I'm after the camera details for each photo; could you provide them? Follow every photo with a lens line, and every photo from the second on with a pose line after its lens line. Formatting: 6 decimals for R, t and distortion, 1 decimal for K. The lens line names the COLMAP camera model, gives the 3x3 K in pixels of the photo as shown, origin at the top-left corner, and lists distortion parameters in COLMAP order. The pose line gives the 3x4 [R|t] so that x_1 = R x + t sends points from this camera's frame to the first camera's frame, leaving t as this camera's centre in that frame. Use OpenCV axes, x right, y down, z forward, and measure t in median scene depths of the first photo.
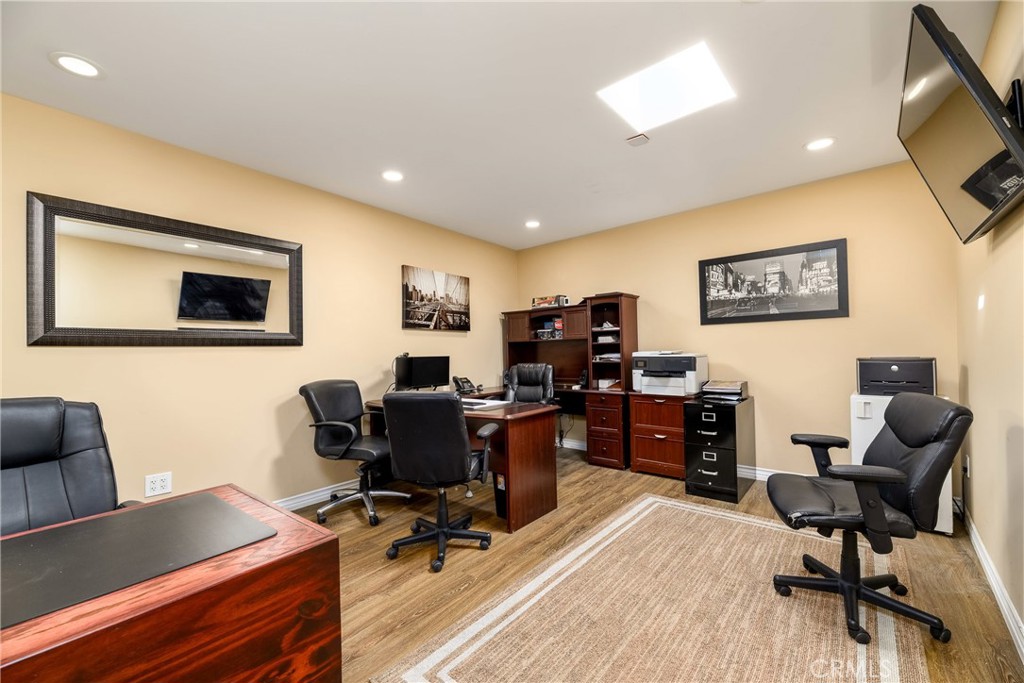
lens RADIAL K [[410.6, 0, 512.9], [0, 410.6, 344.6], [0, 0, 1]] dist [-0.003524, -0.000149]
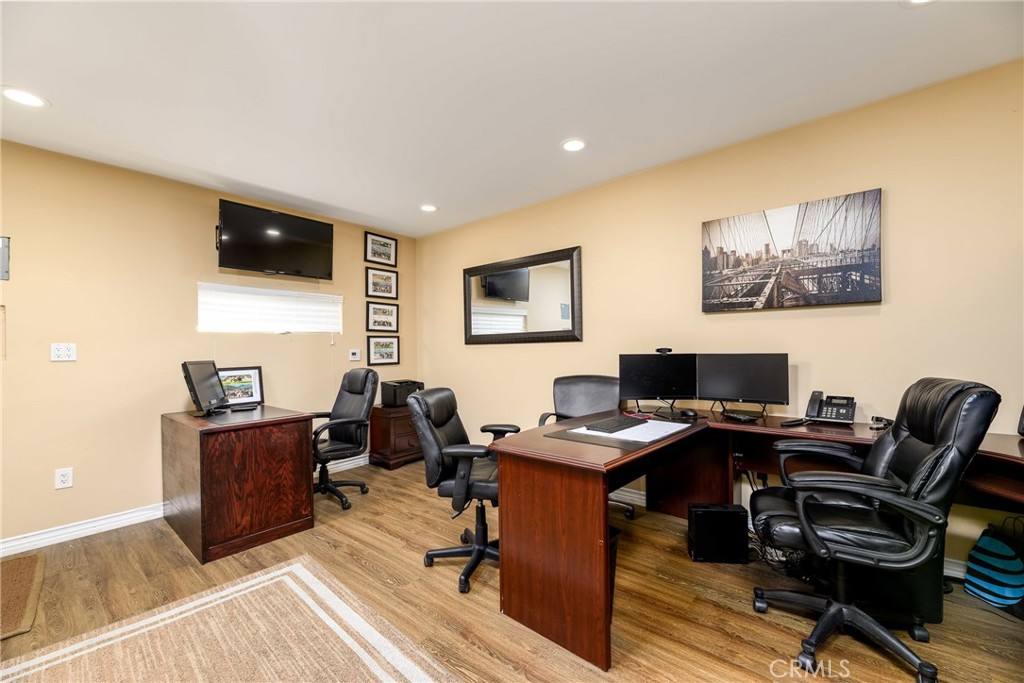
lens RADIAL K [[410.6, 0, 512.4], [0, 410.6, 350.5], [0, 0, 1]] dist [-0.003524, -0.000149]
pose [[-0.045632, 0.016819, -0.998817, 0.431427], [0.032663, 0.999349, 0.015335, 0.002662], [0.998424, -0.031924, -0.046152, 0.669866]]
